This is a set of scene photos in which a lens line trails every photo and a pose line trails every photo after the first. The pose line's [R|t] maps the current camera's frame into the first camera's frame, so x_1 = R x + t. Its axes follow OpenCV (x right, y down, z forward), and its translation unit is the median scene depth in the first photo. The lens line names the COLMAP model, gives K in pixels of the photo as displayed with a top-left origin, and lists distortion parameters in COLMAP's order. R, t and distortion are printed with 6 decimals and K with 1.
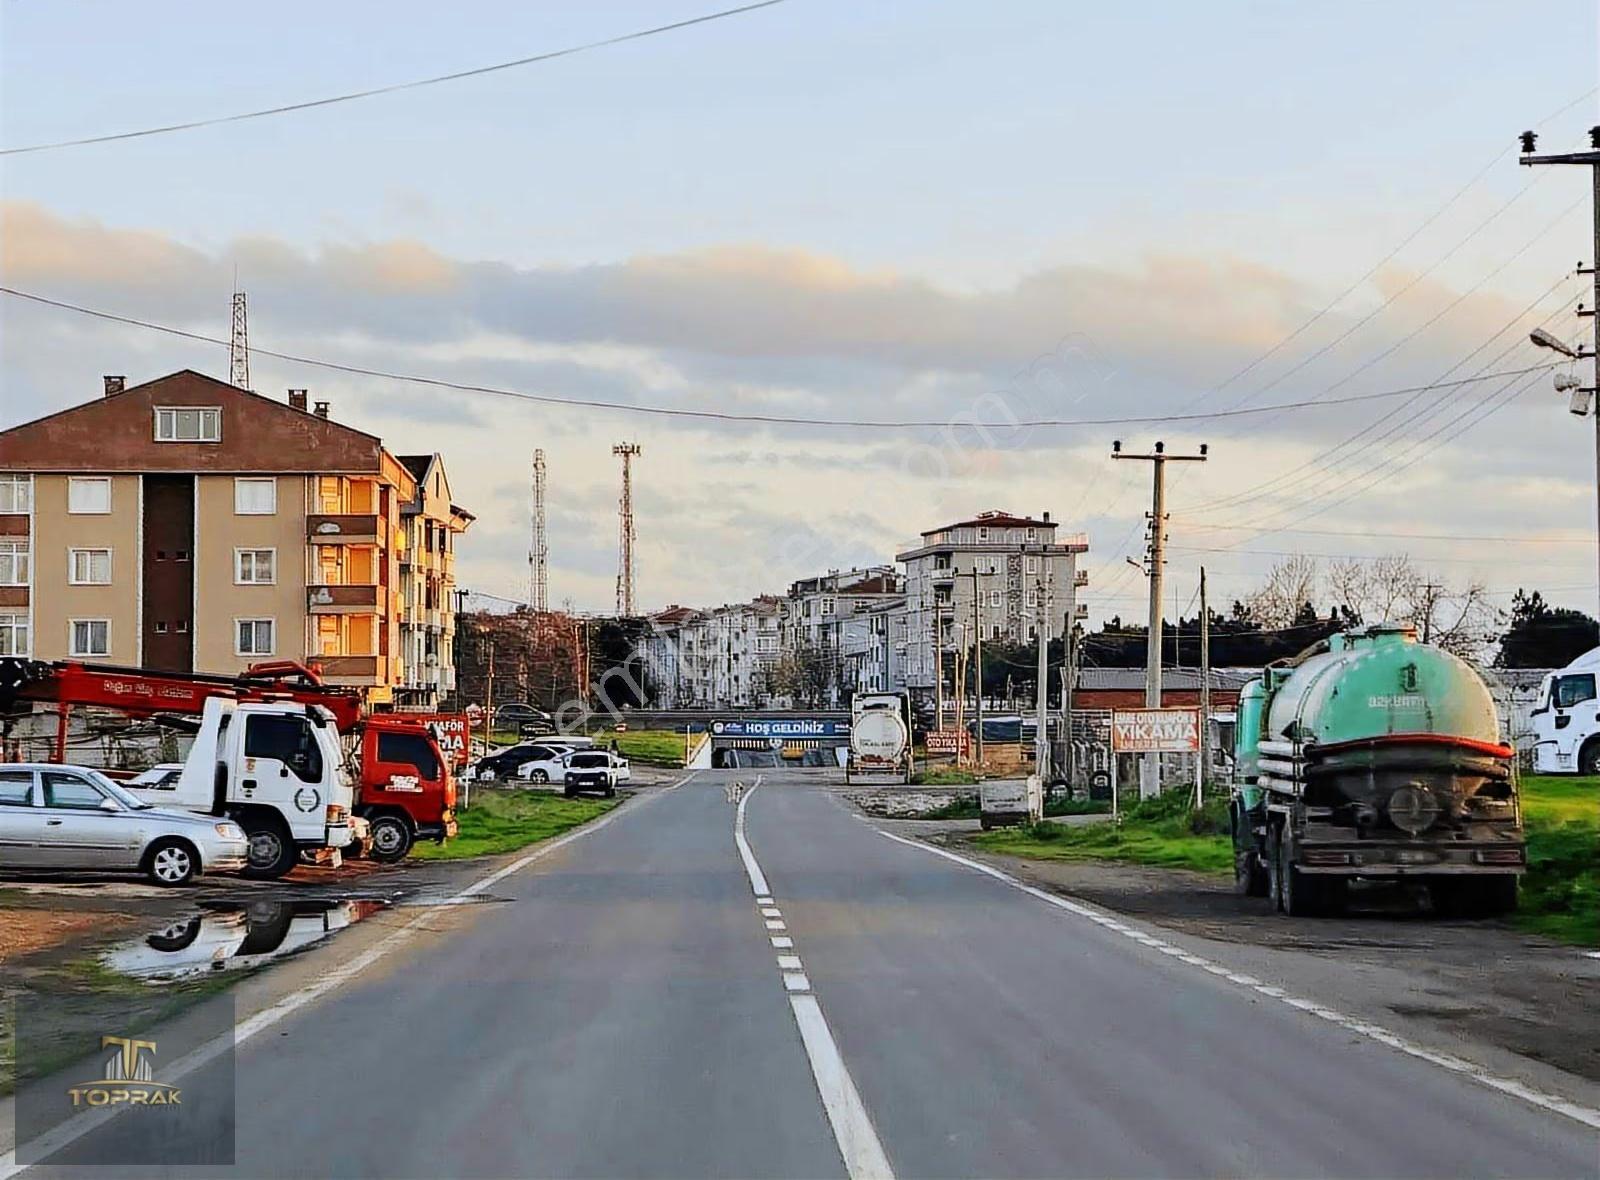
lens RADIAL K [[3231.6, 0, 787.4], [0, 3231.6, 572.0], [0, 0, 1]] dist [0.129268, 0.000000]
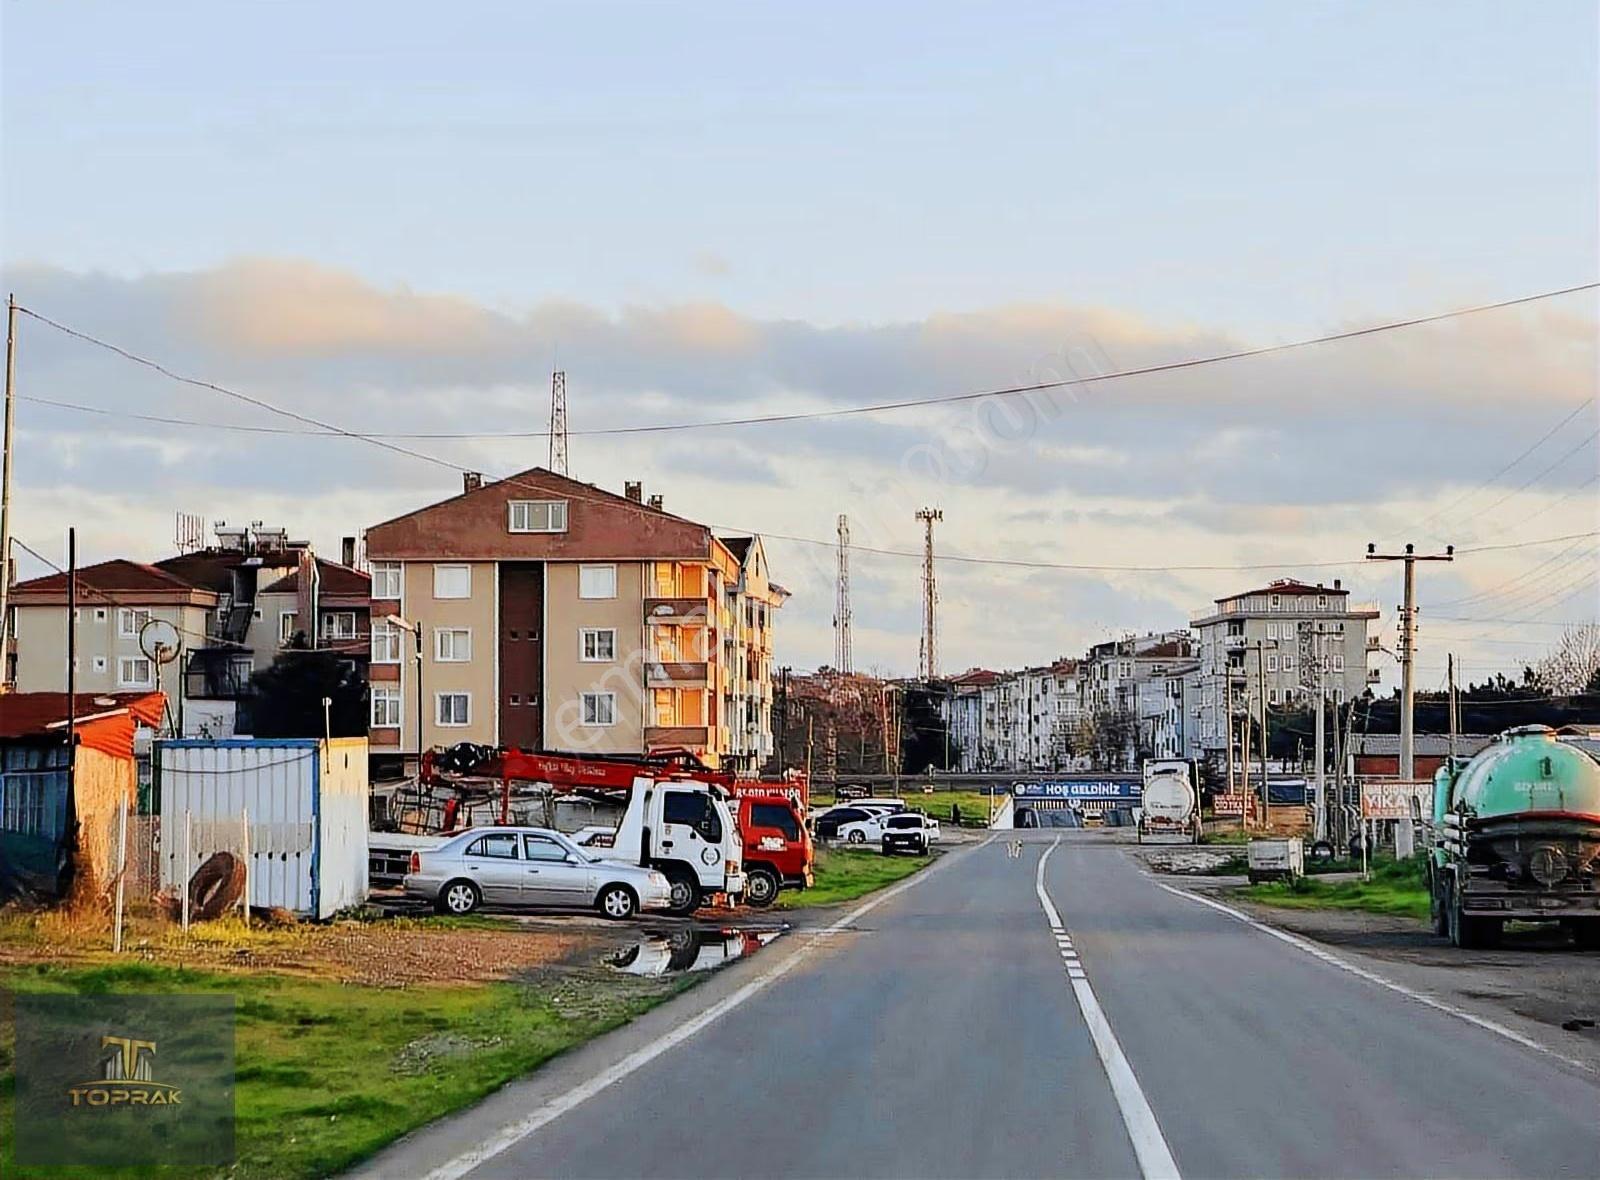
lens RADIAL K [[3231.6, 0, 793.3], [0, 3231.6, 596.9], [0, 0, 1]] dist [0.129268, 0.000000]
pose [[0.995883, -0.002887, -0.090599, 0.001029], [0.001992, 0.999948, -0.009965, -0.003296], [0.090623, 0.009744, 0.995838, -0.044836]]
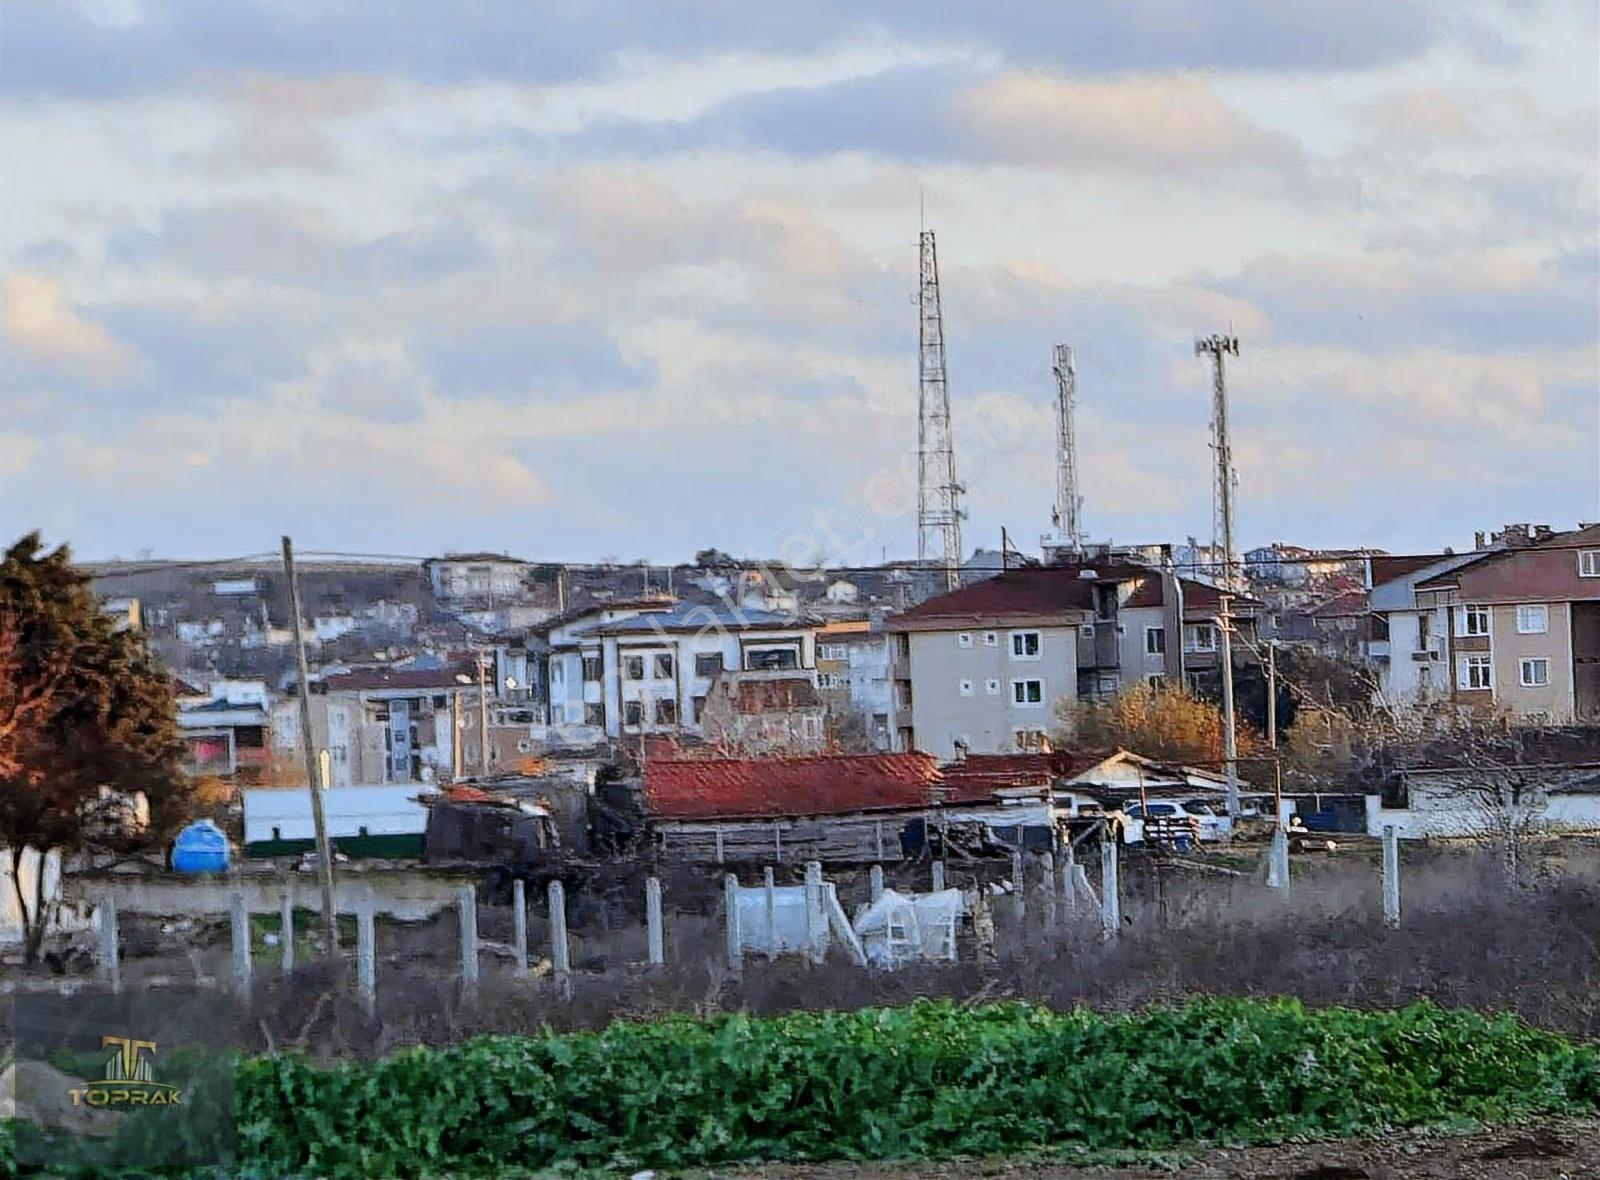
lens RADIAL K [[7505.0, 0, 801.0], [0, 7505.0, 593.7], [0, 0, 1]] dist [-0.454137, 0.000000]
pose [[0.999282, -0.037237, -0.006941, -0.238753], [0.037415, 0.998918, 0.027606, -0.062916], [0.005906, -0.027846, 0.999595, -0.993932]]
